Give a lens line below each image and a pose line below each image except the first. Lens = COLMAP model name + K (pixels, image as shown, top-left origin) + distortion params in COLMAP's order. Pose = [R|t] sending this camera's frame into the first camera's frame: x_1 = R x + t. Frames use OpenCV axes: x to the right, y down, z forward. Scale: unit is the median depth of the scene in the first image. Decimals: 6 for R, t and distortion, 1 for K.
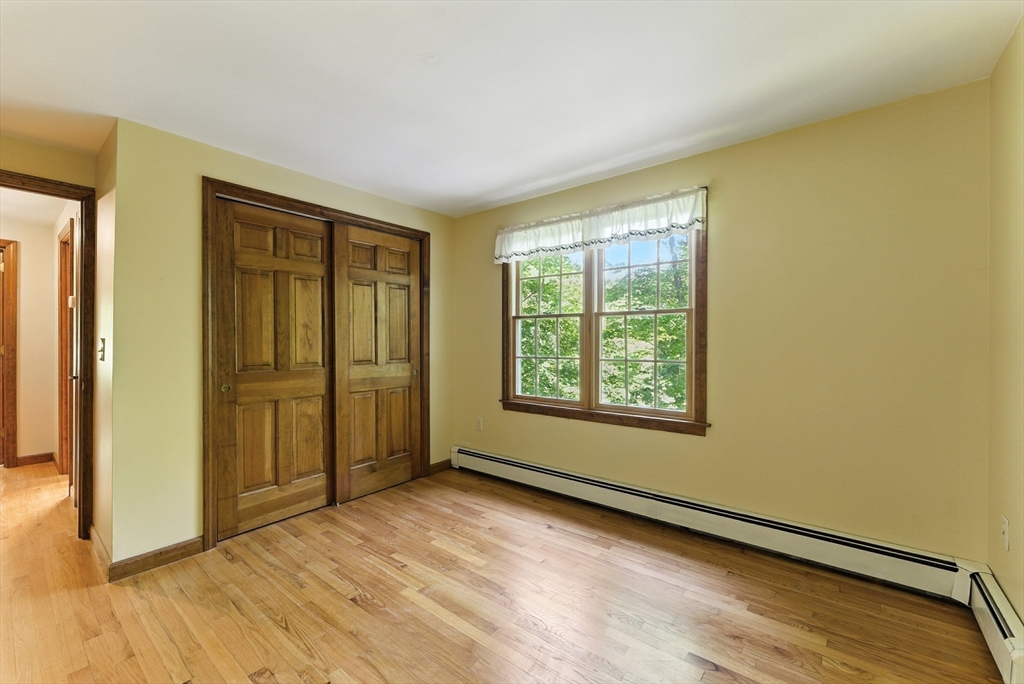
lens RADIAL K [[414.7, 0, 512.3], [0, 414.7, 341.2], [0, 0, 1]] dist [-0.013818, 0.011403]
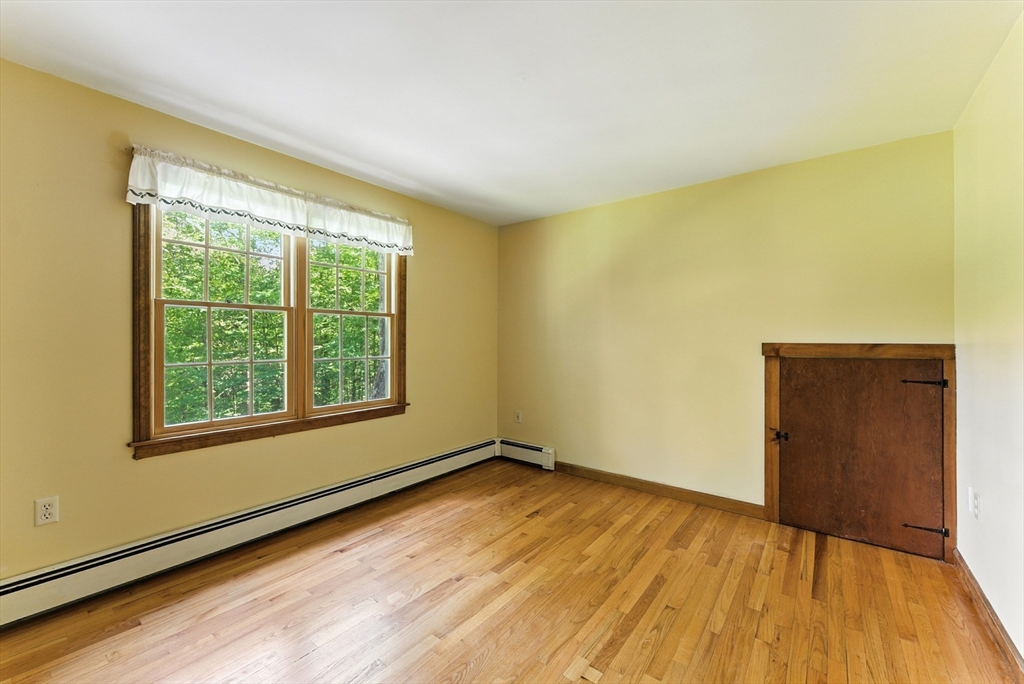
lens RADIAL K [[414.7, 0, 512.3], [0, 414.7, 341.2], [0, 0, 1]] dist [-0.013818, 0.011403]
pose [[-0.018199, -0.001707, 0.999833, -0.795499], [-0.000429, 0.999998, 0.001700, 0.000429], [-0.999834, -0.000398, -0.018200, 0.648596]]
